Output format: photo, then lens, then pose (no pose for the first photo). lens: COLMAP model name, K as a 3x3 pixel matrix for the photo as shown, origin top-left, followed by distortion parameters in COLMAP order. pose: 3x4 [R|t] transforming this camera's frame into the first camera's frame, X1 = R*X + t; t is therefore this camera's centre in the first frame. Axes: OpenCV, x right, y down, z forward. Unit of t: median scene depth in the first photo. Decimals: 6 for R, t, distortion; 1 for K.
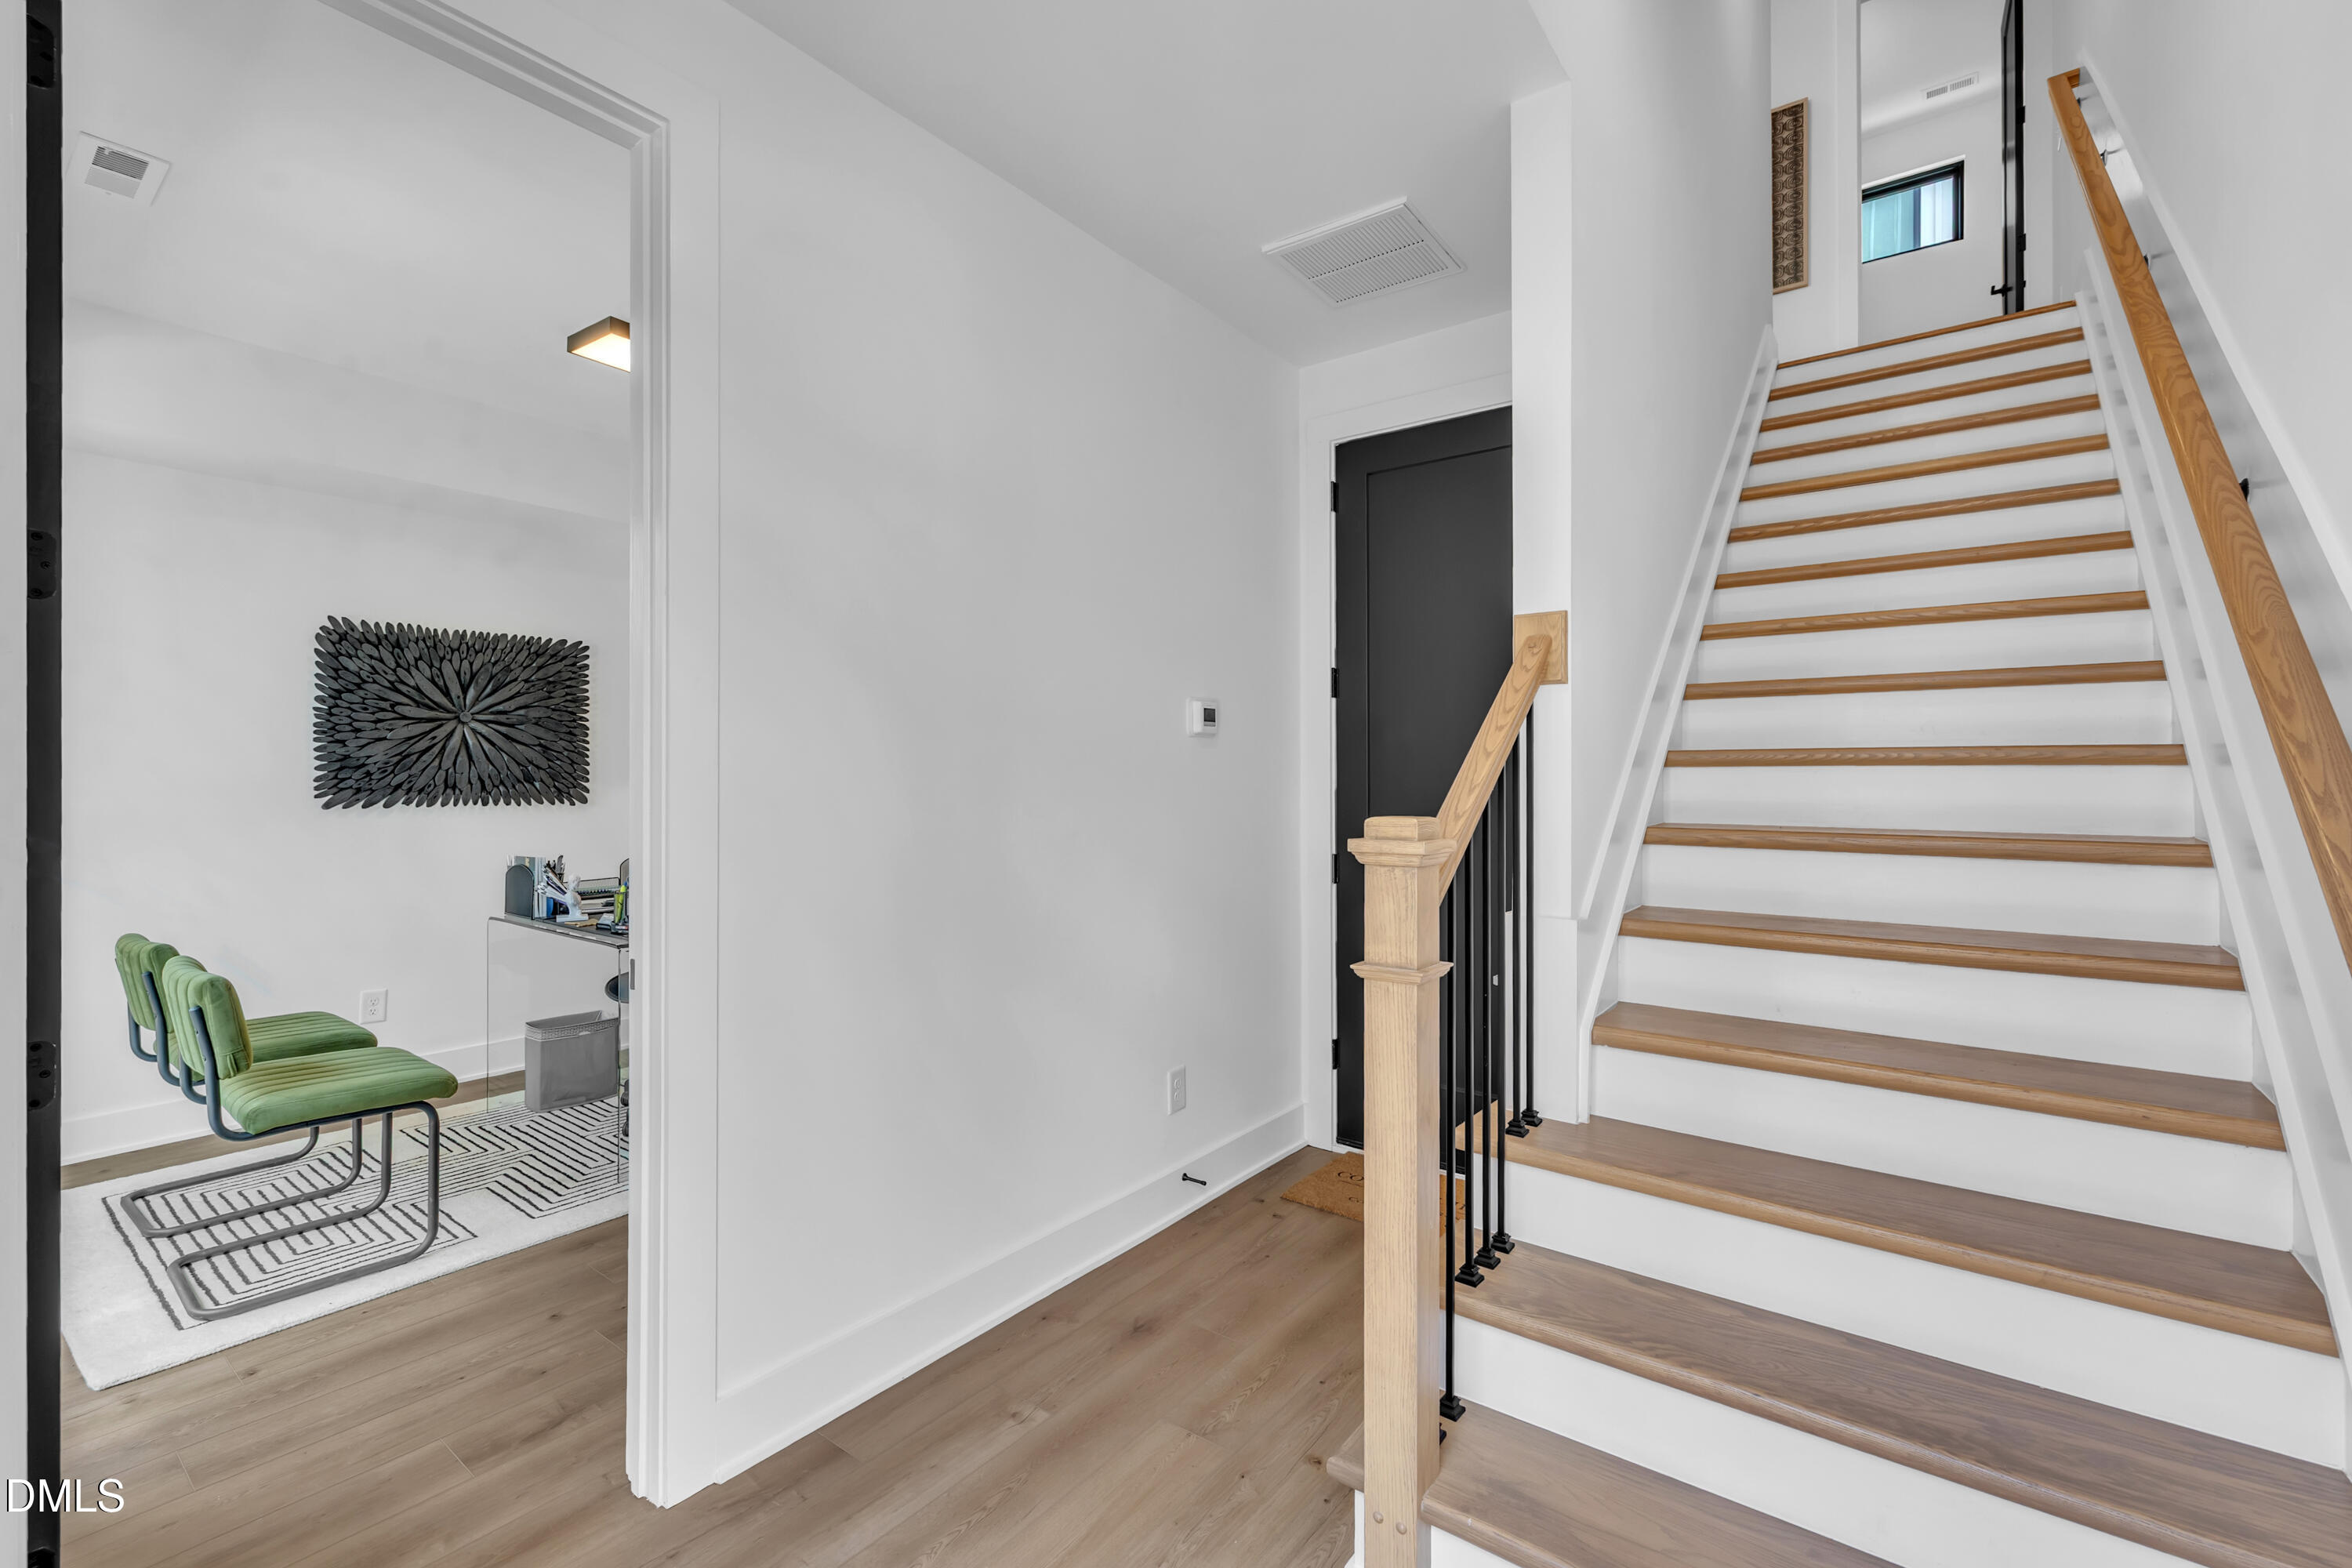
lens RADIAL K [[1008.8, 0, 1169.8], [0, 1008.8, 773.7], [0, 0, 1]] dist [0.000783, 0.000280]
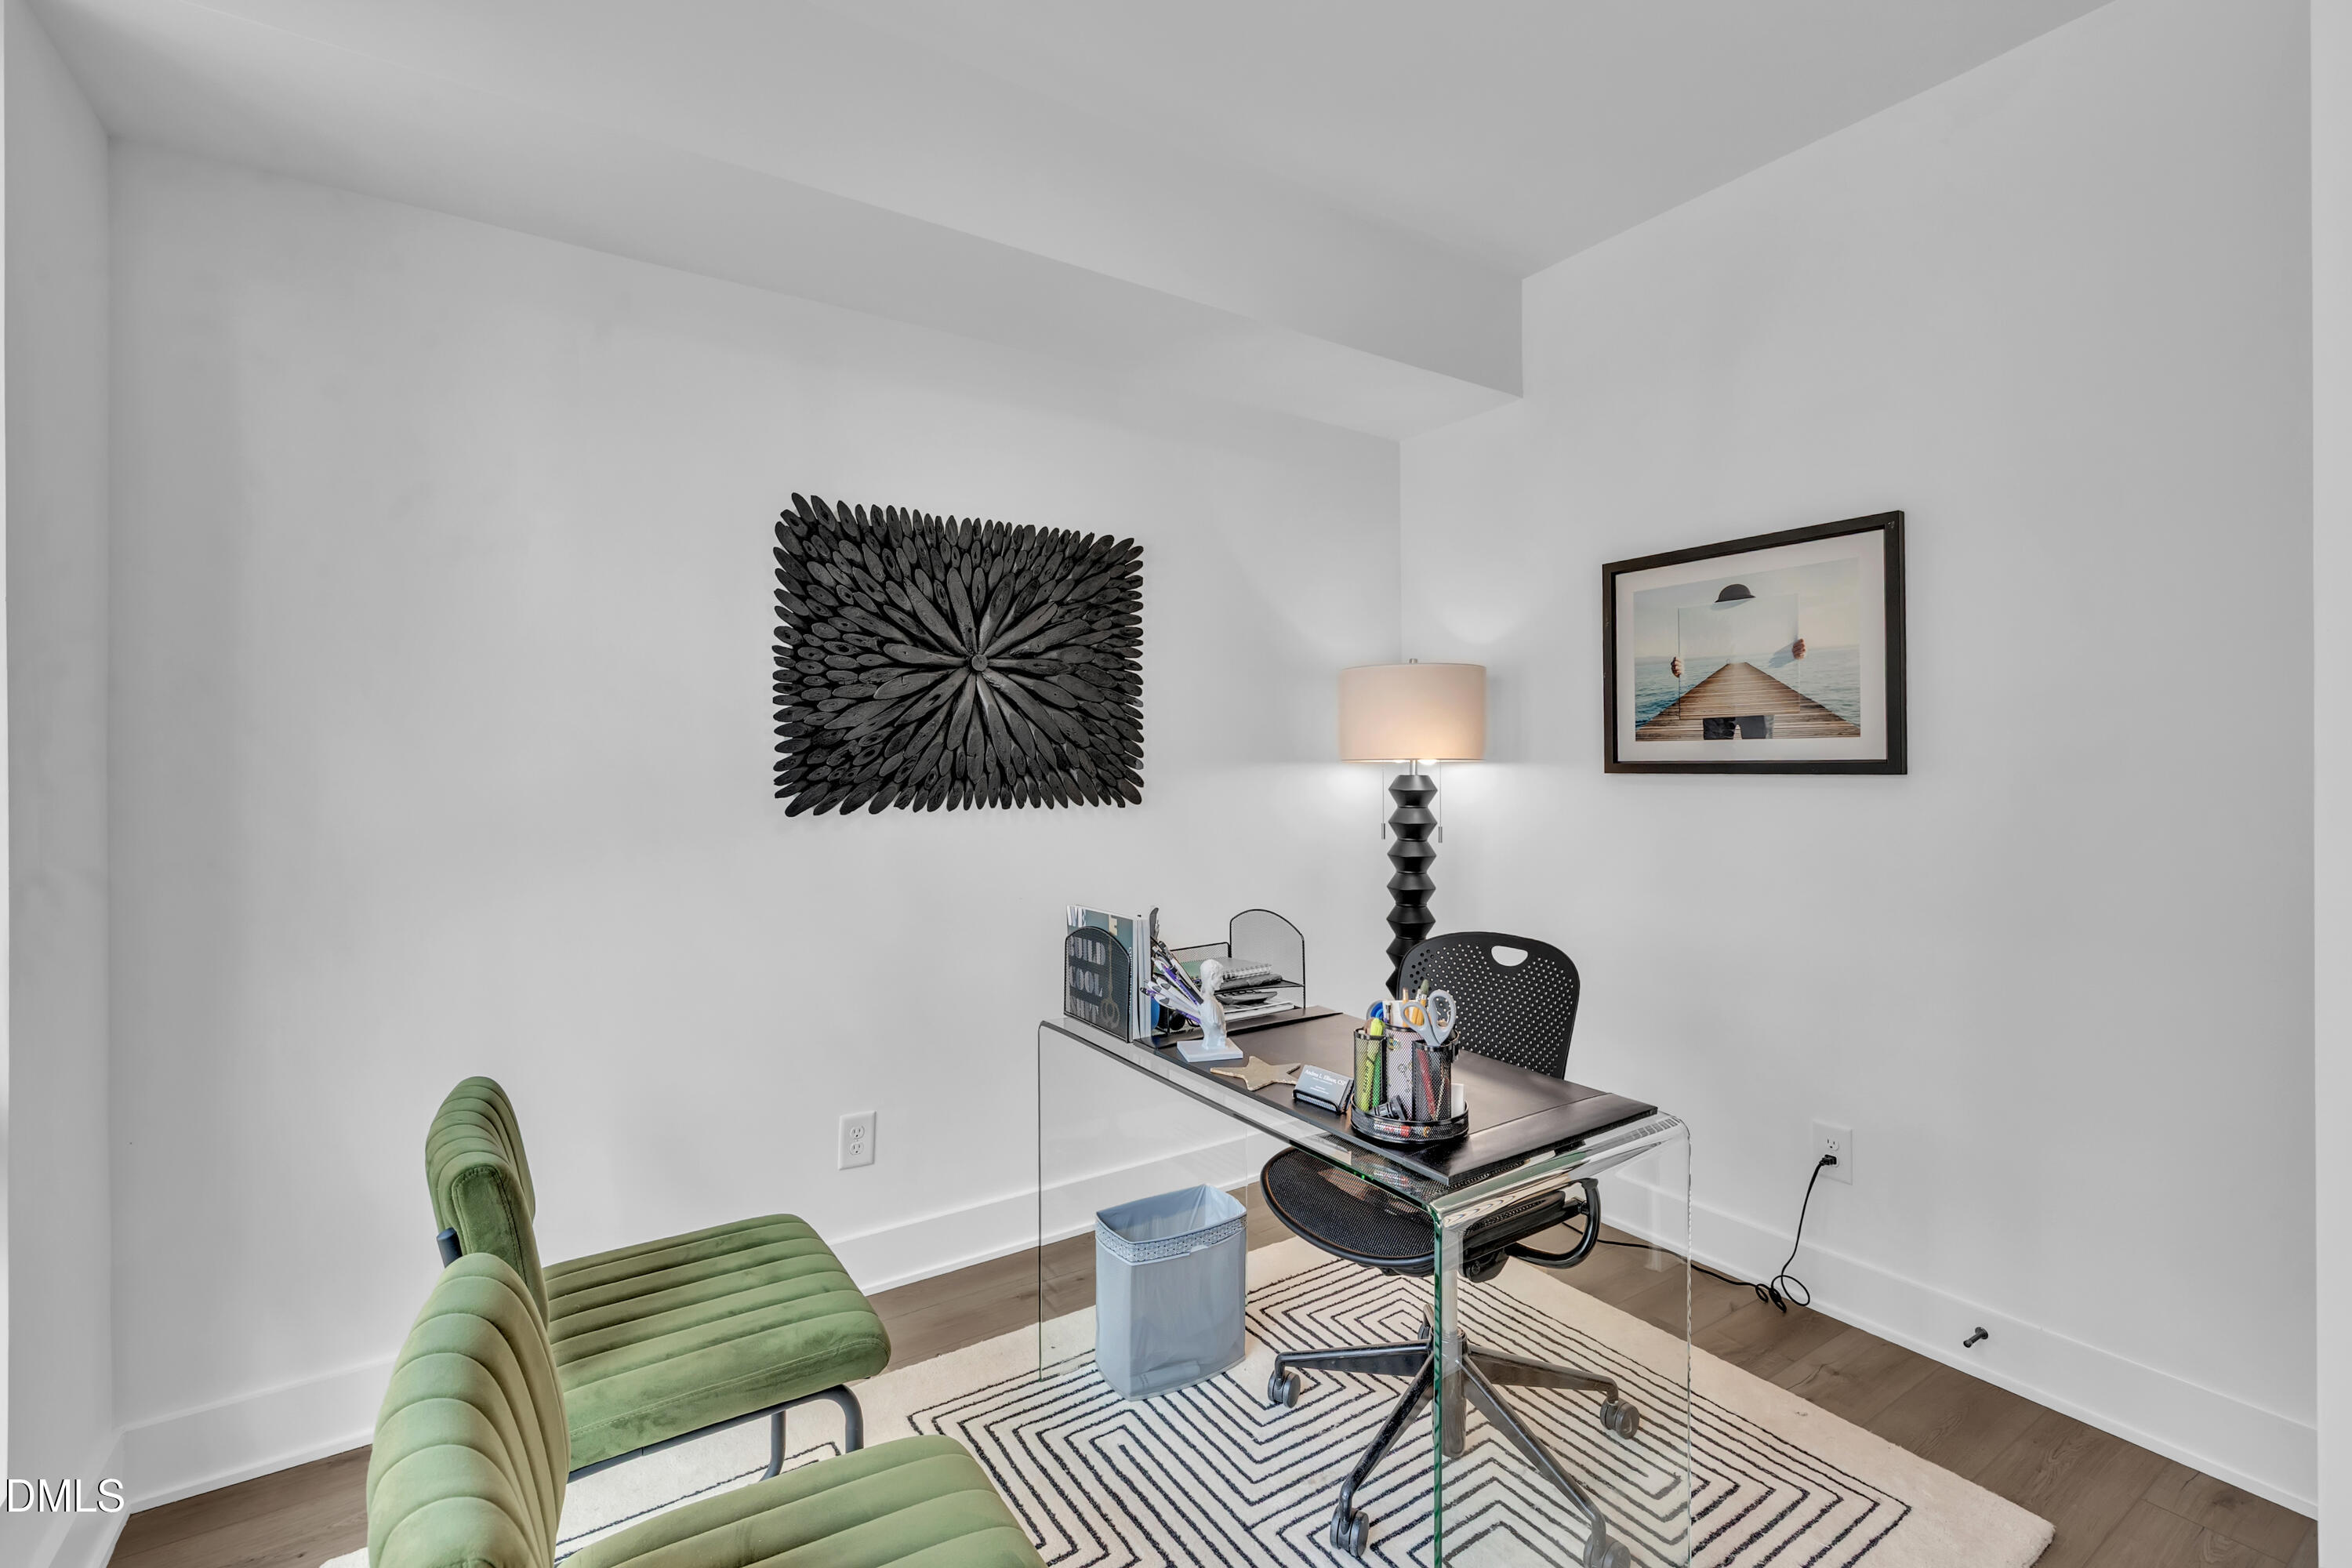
lens RADIAL K [[1007.6, 0, 1177.8], [0, 1007.6, 753.6], [0, 0, 1]] dist [-0.000465, 0.000019]
pose [[0.946891, -0.007118, -0.321476, -0.403353], [0.006417, 0.999974, -0.003239, 0.001184], [0.321491, 0.001004, 0.946912, 0.480496]]
